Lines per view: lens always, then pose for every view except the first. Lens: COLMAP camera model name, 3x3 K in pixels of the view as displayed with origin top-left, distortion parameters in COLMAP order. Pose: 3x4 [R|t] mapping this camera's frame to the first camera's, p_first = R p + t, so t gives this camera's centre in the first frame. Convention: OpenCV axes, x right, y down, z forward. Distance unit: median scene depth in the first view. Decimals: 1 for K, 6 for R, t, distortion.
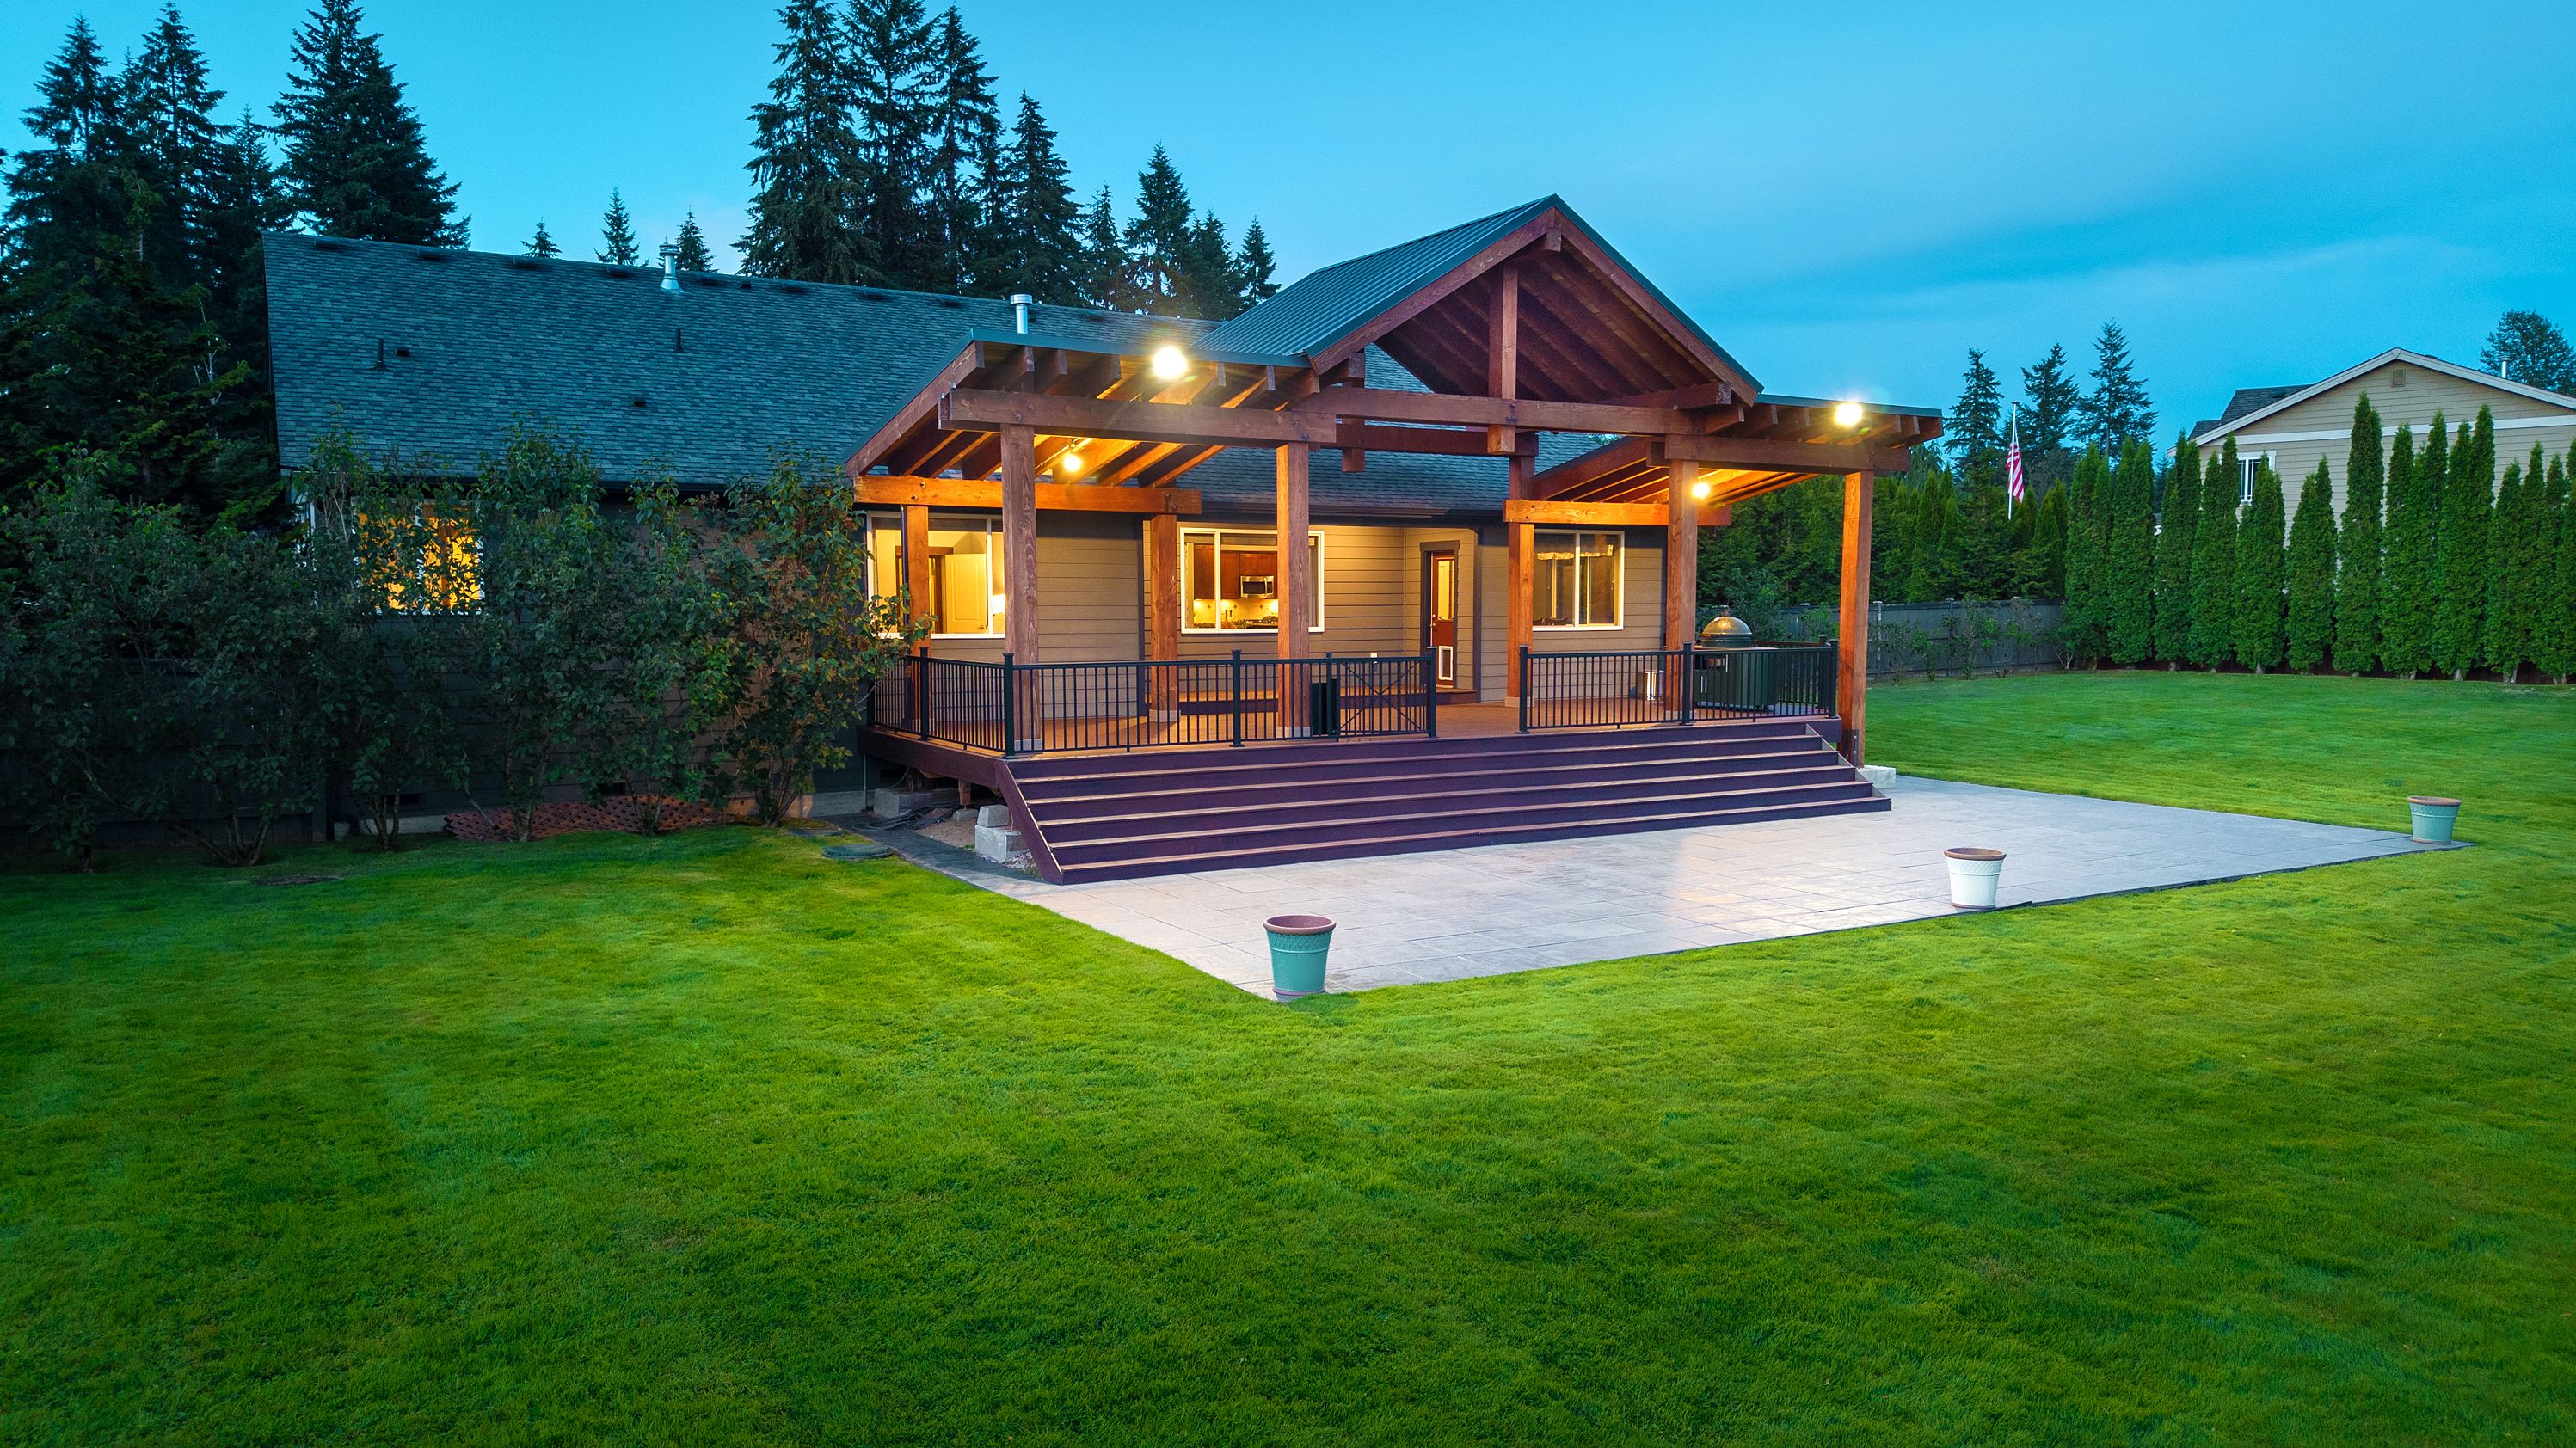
lens RADIAL K [[1725.6, 0, 1288.0], [0, 1725.6, 724.0], [0, 0, 1]] dist [0.004706, -0.001877]
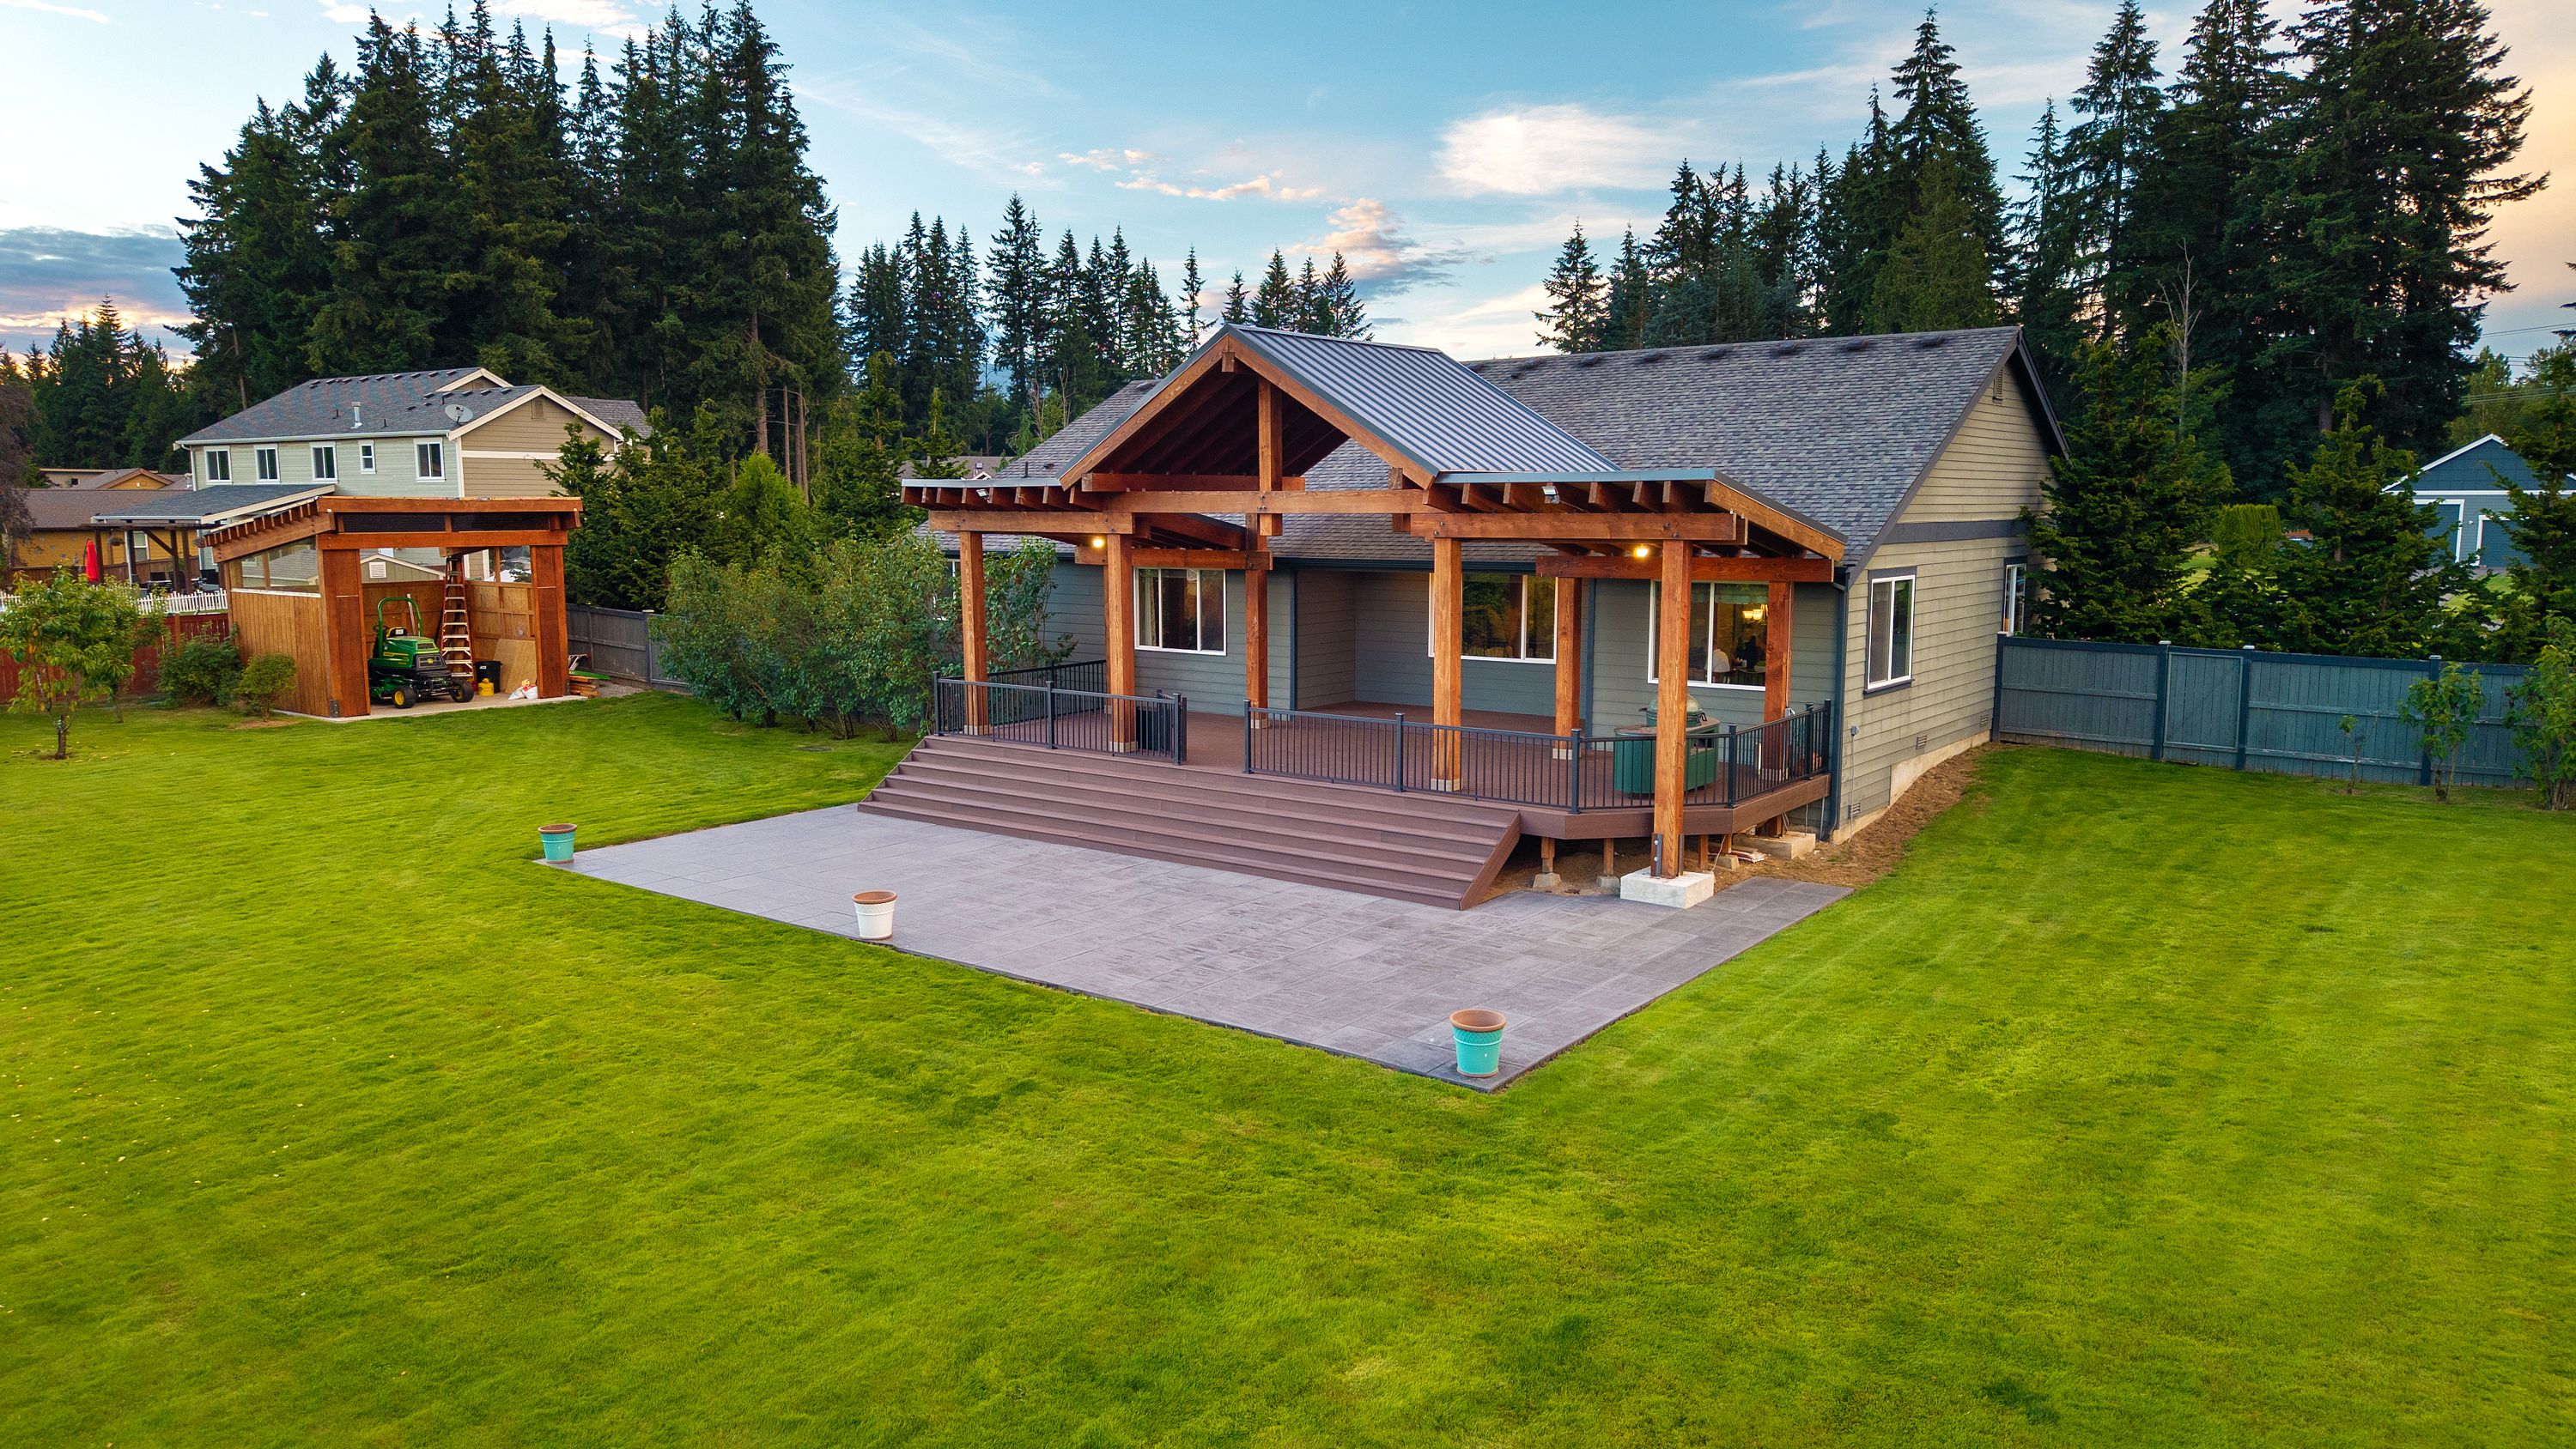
lens RADIAL K [[1720.6, 0, 1288.0], [0, 1720.6, 724.5], [0, 0, 1]] dist [0.037411, -0.041253]
pose [[0.371909, 0.120149, -0.920461, 0.176690], [-0.063420, 0.992560, 0.103936, -0.021946], [0.926100, 0.019721, 0.376761, 0.082441]]
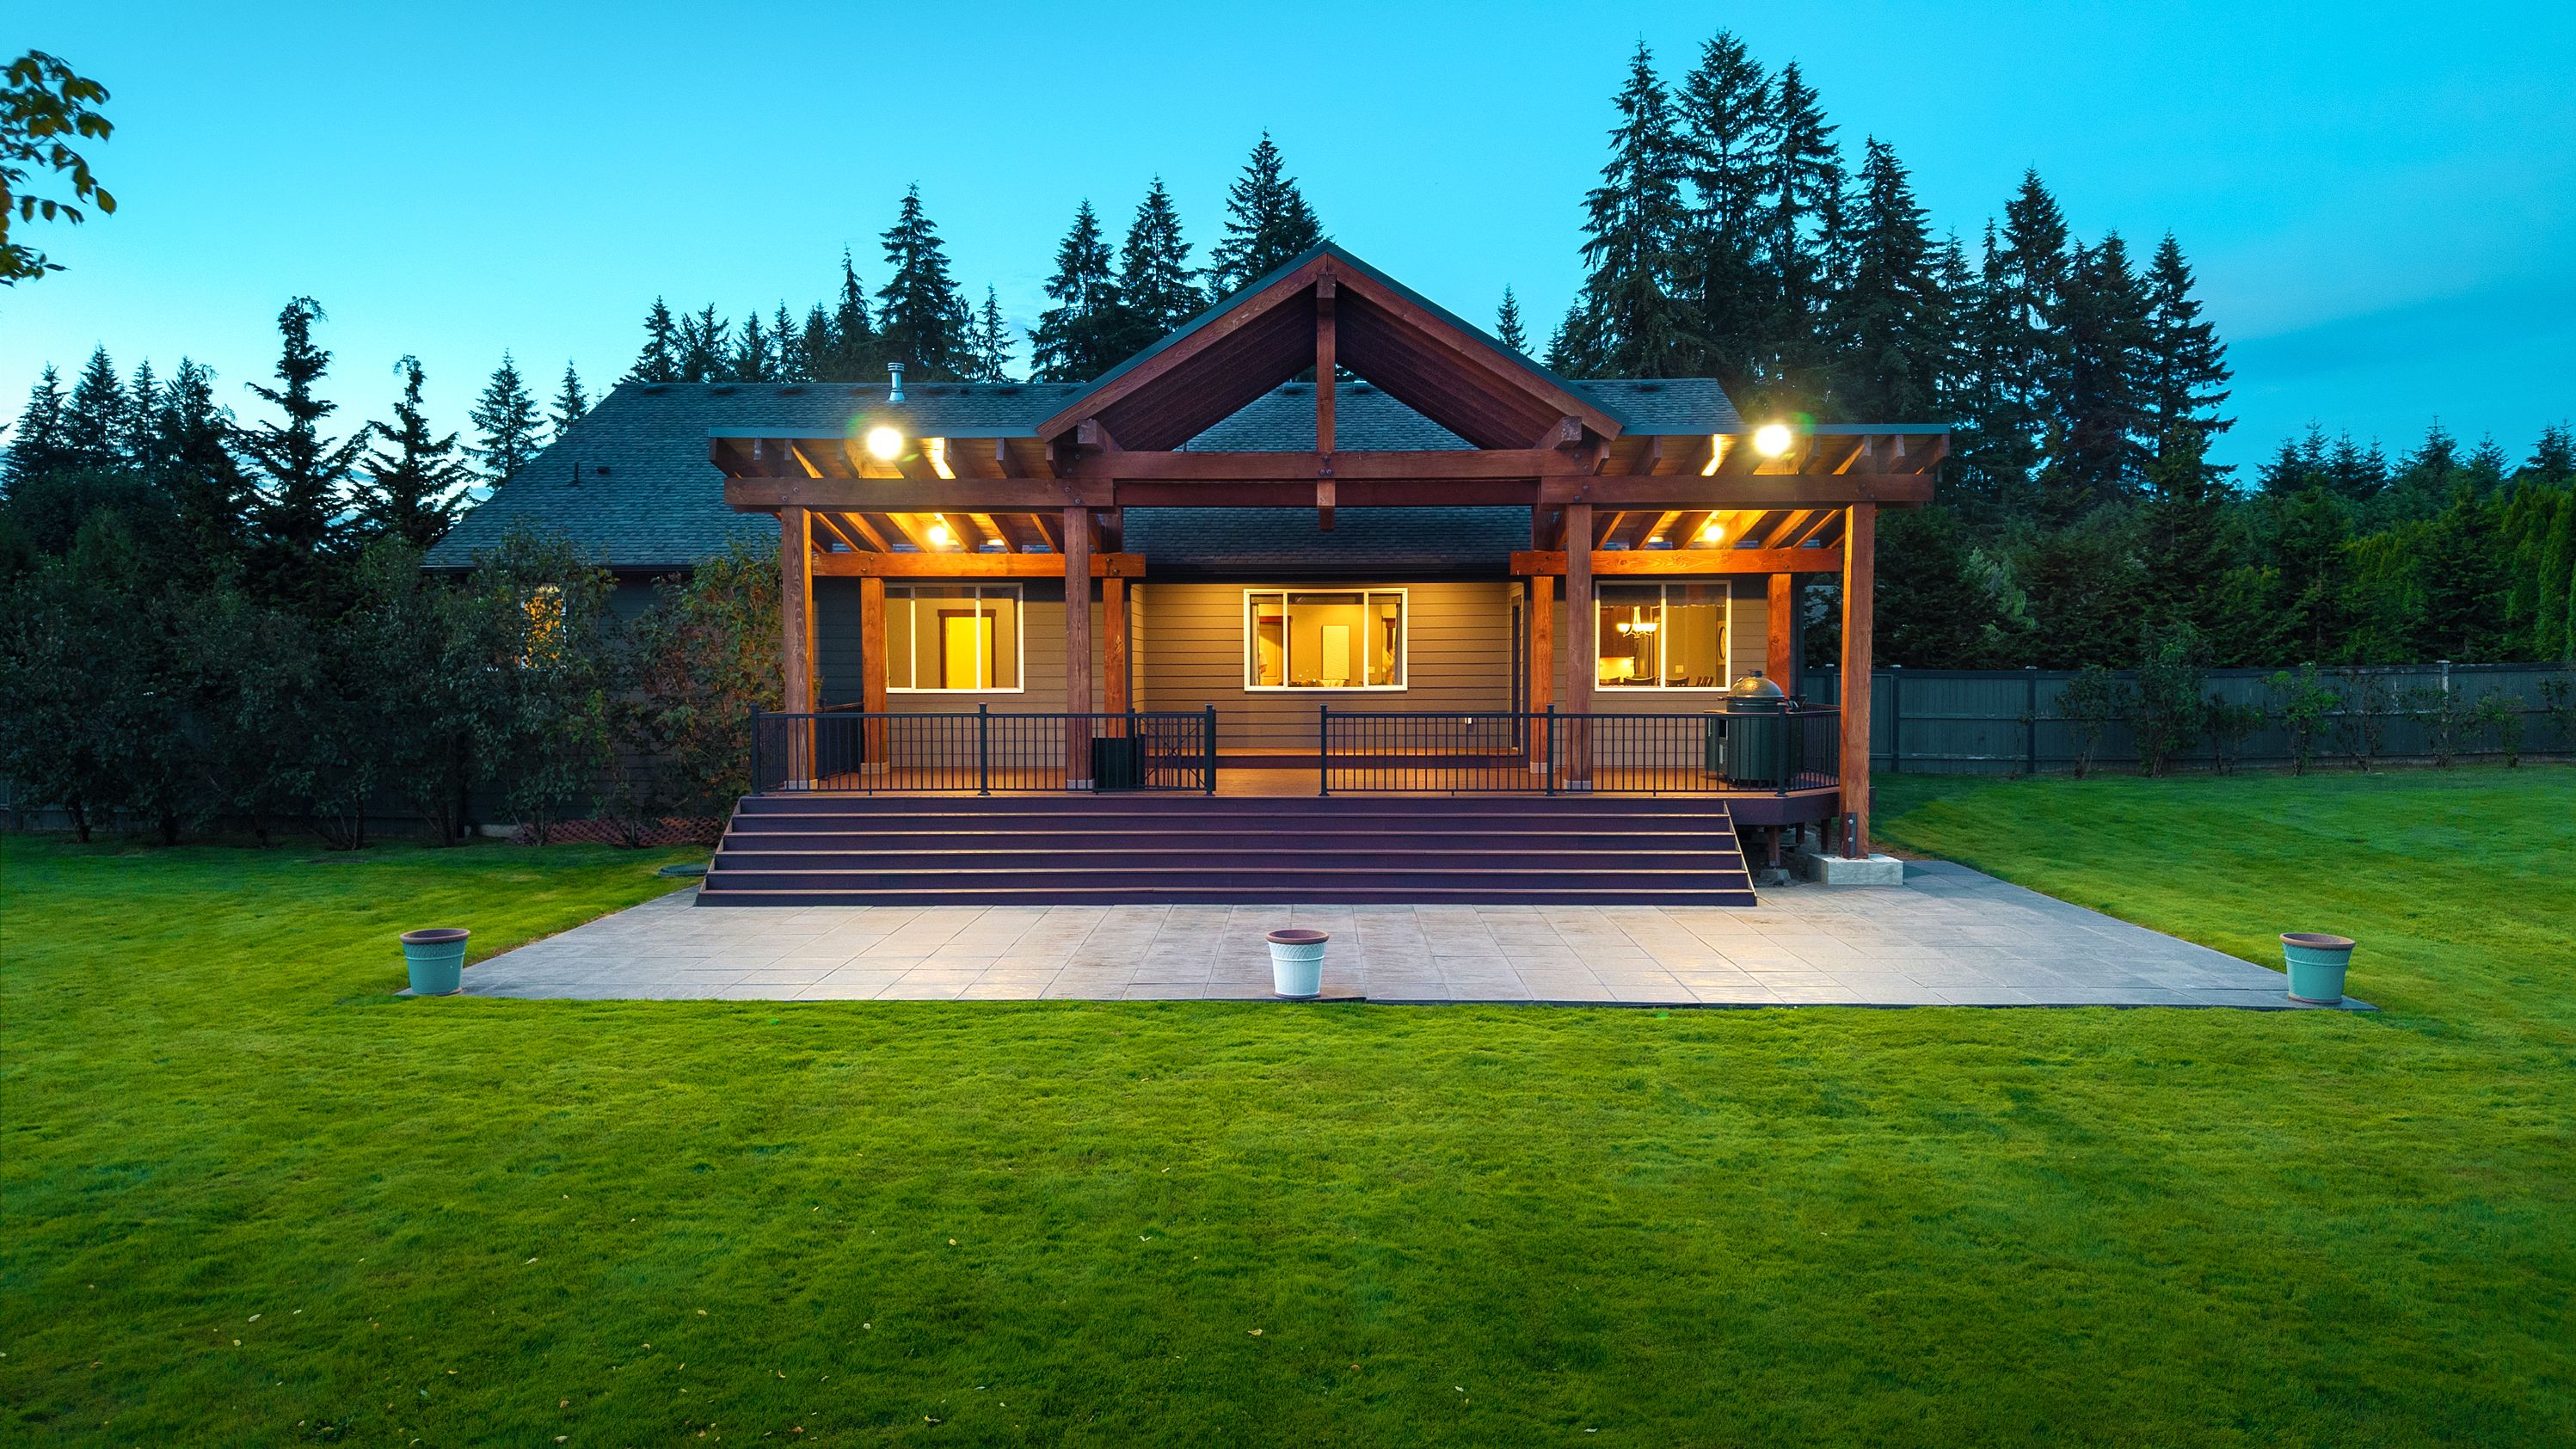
lens RADIAL K [[1725.7, 0, 1288.0], [0, 1725.7, 724.5], [0, 0, 1]] dist [0.004706, -0.001877]
pose [[0.850385, 0.017531, -0.525868, 0.088997], [-0.036473, 0.999005, -0.025676, -0.001261], [0.524895, 0.041015, 0.850178, 0.024533]]
